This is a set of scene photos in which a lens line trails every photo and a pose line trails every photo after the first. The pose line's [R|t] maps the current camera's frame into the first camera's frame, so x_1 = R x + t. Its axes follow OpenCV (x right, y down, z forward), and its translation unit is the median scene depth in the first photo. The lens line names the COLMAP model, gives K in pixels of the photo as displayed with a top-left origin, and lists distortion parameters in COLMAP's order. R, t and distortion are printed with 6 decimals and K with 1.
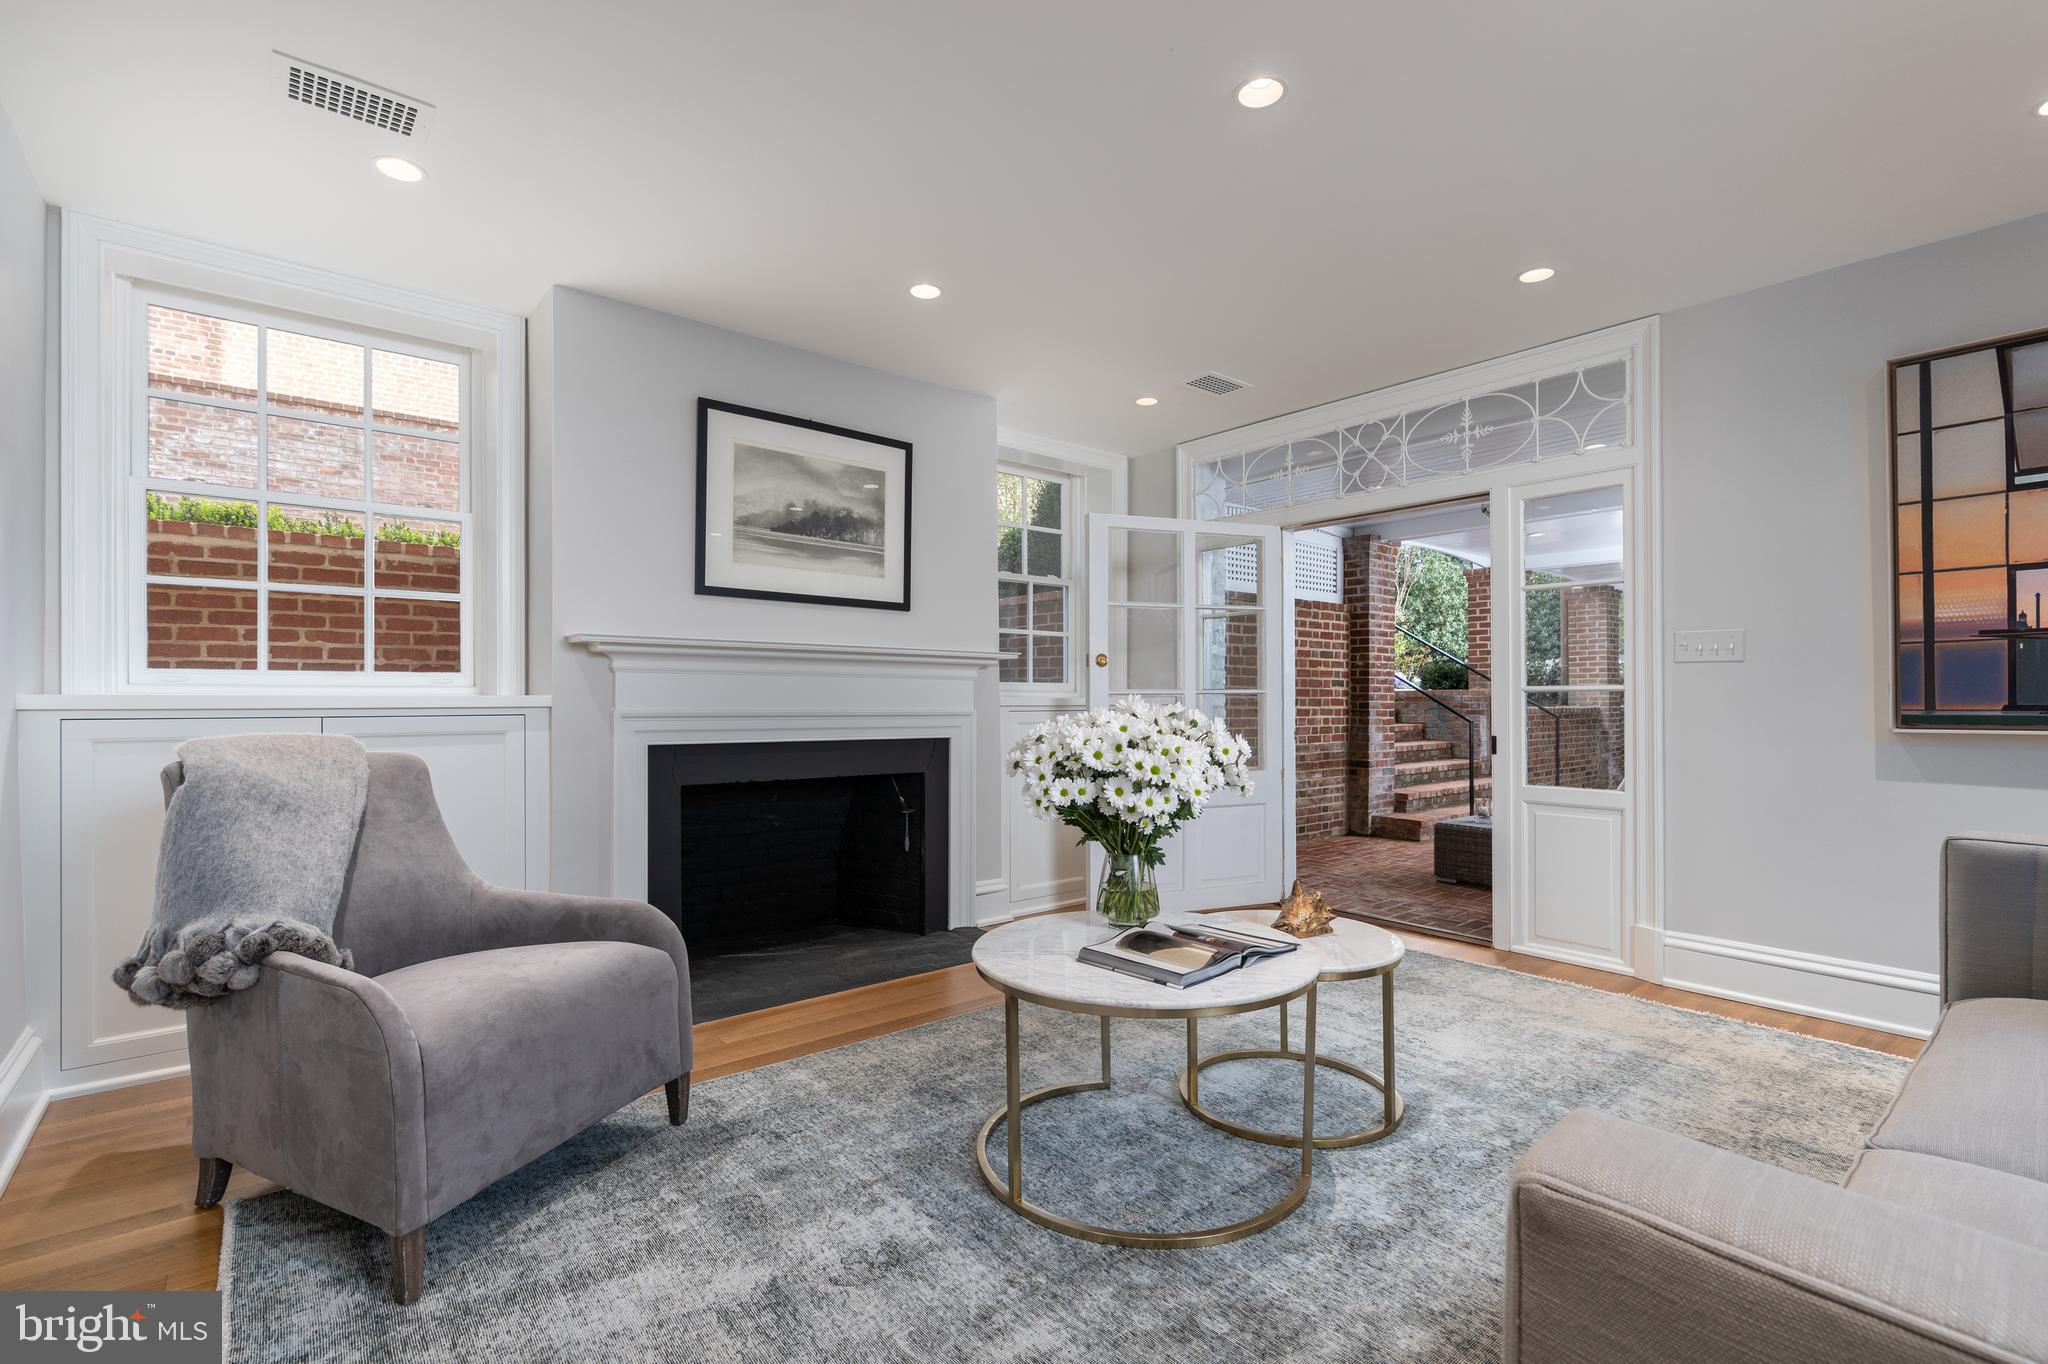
lens RADIAL K [[944.8, 0, 1070.8], [0, 944.8, 686.3], [0, 0, 1]] dist [-0.015458, 0.009898]
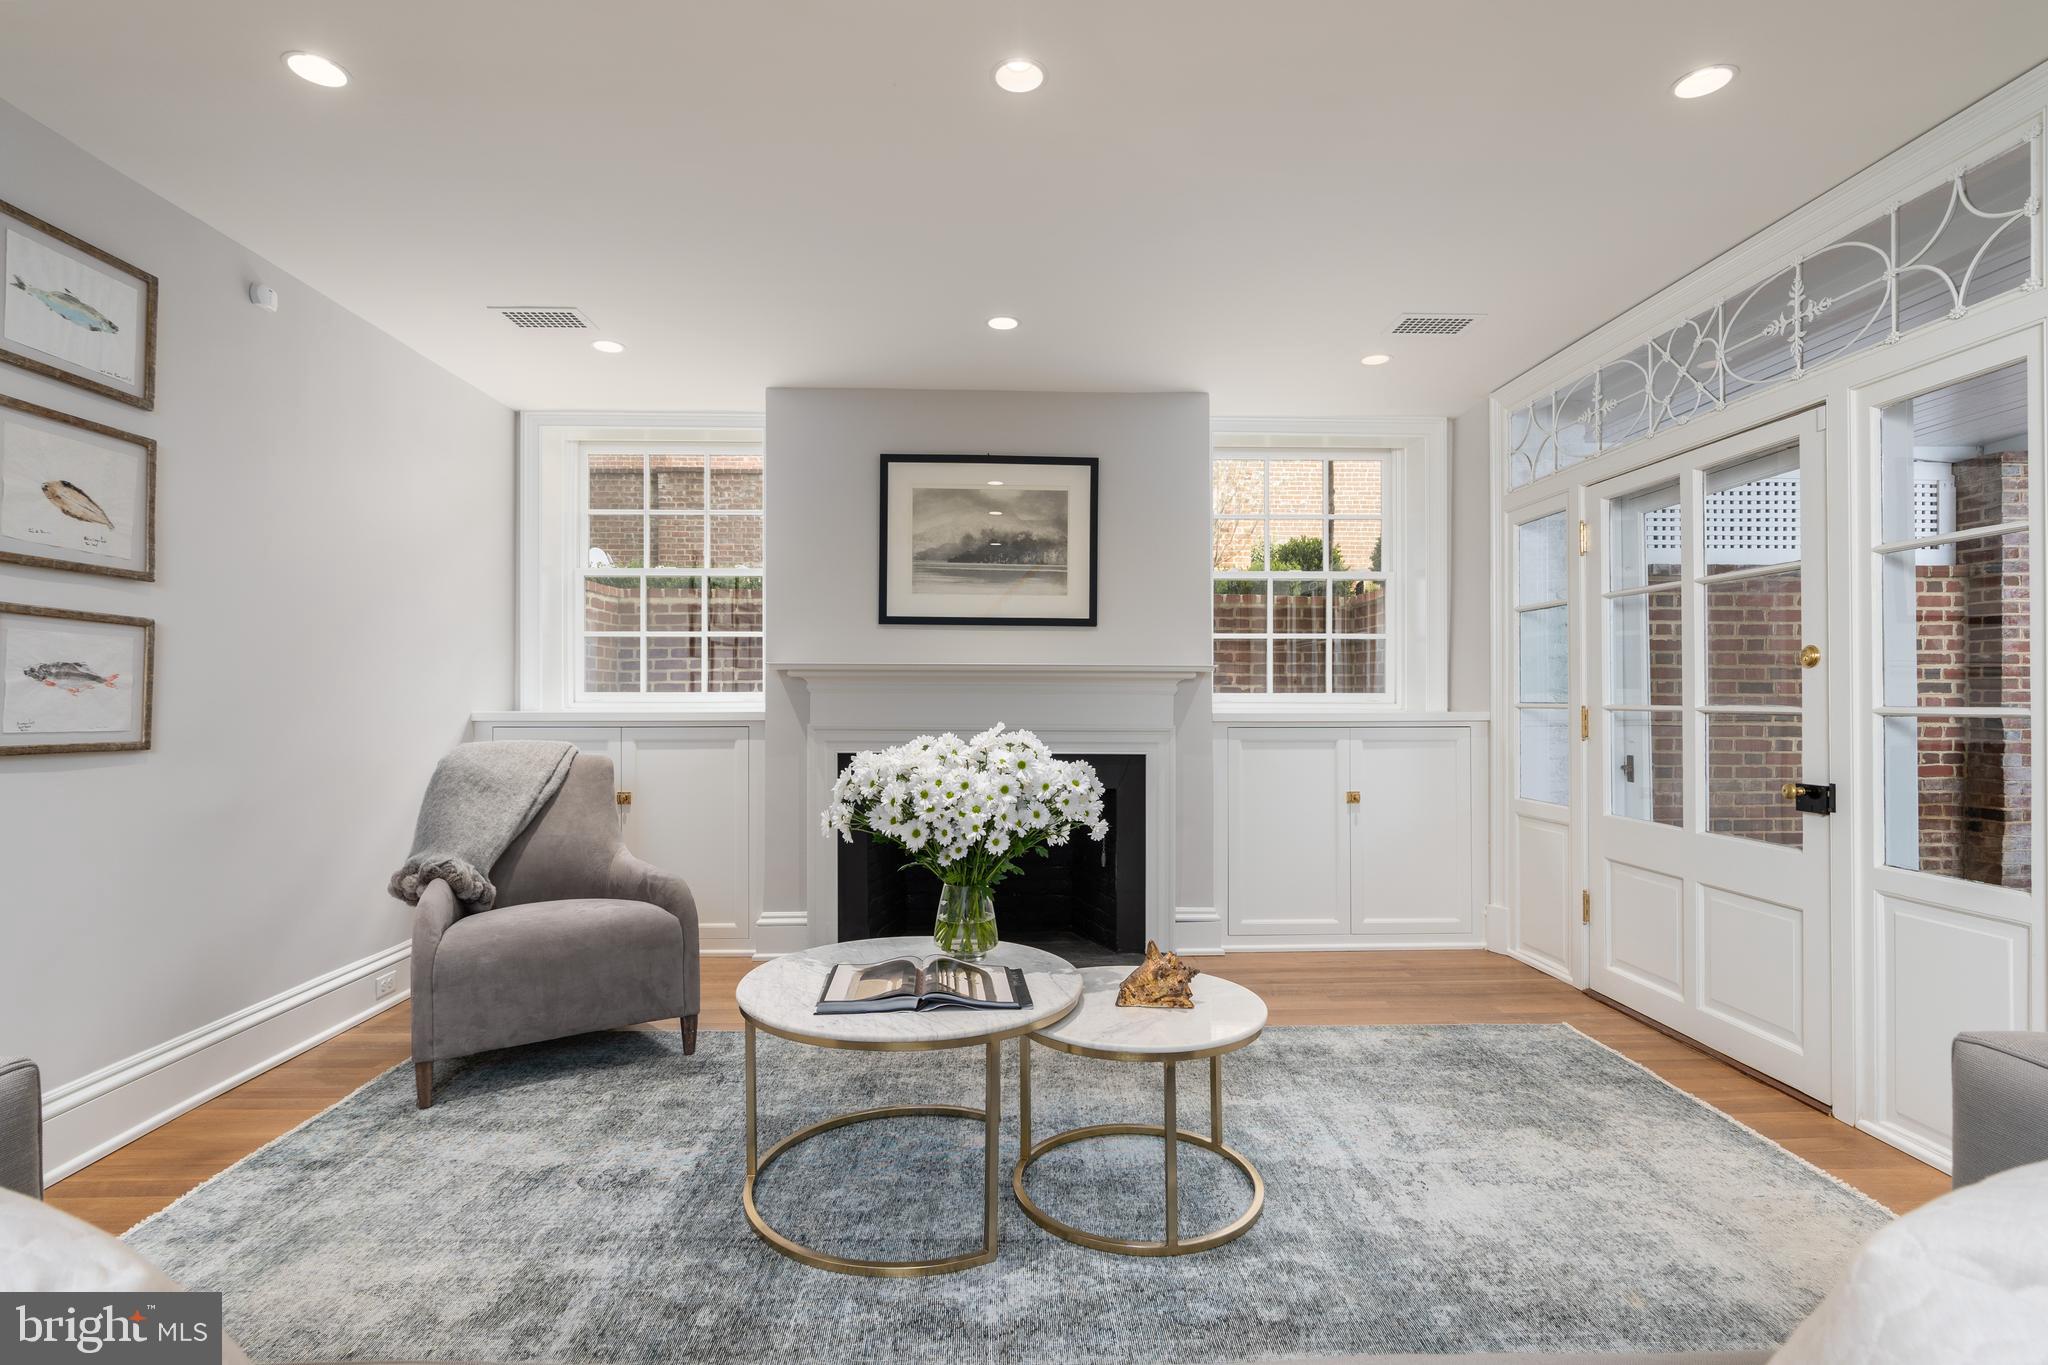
lens RADIAL K [[1005.9, 0, 1024.0], [0, 1005.9, 682.5], [0, 0, 1]] dist [-0.016393, 0.011458]
pose [[0.778033, -0.008222, -0.628169, 0.499507], [0.007567, 0.999964, -0.003717, -0.019378], [0.628177, -0.001861, 0.778068, 0.143343]]
